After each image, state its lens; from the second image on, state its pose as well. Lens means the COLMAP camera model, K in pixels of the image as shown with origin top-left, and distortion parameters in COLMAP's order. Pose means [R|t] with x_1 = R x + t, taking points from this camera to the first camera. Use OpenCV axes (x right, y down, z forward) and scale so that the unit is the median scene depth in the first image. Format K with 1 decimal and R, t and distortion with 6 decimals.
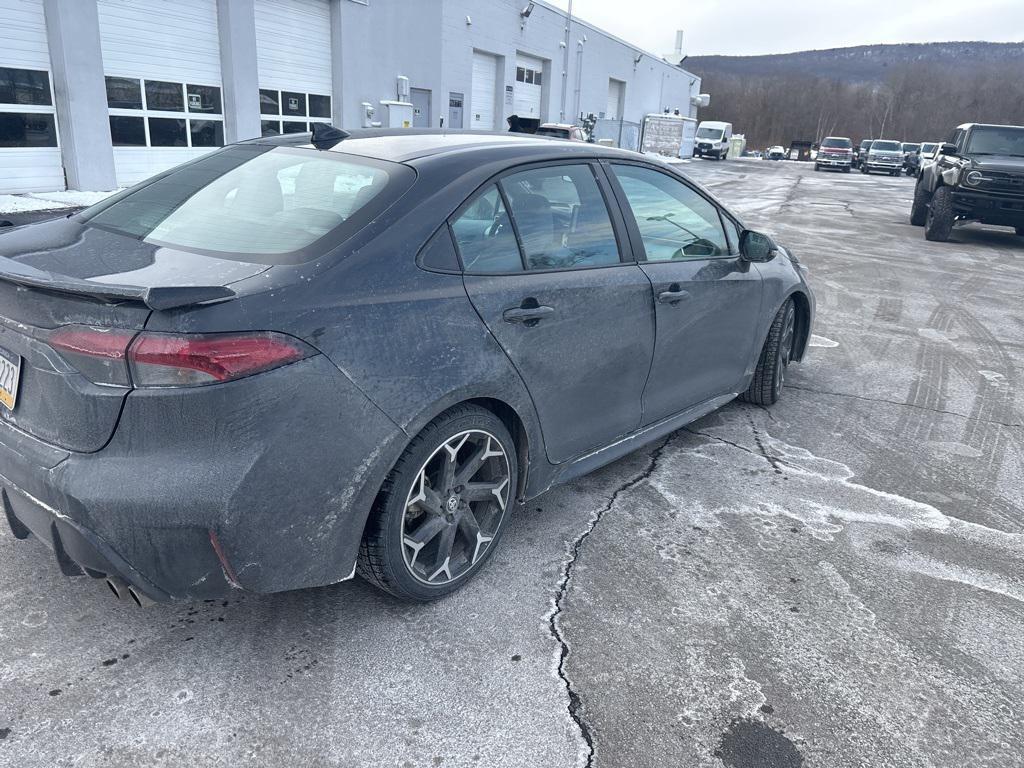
lens RADIAL K [[797.2, 0, 533.8], [0, 797.2, 380.2], [0, 0, 1]] dist [0.029000, -0.009297]
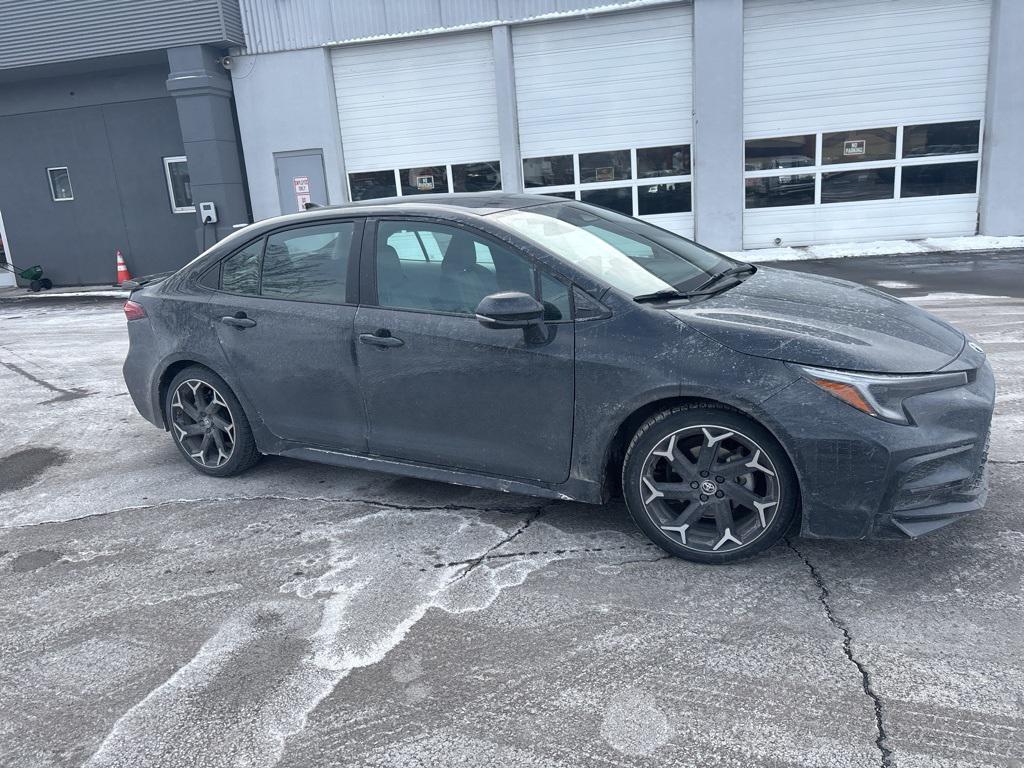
lens RADIAL K [[805.8, 0, 487.7], [0, 805.8, 395.4], [0, 0, 1]] dist [0.034880, -0.017687]
pose [[0.120178, 0.189798, -0.974440, 1.130588], [-0.222181, 0.961799, 0.159934, -0.214763], [0.967571, 0.197281, 0.157757, 0.878727]]
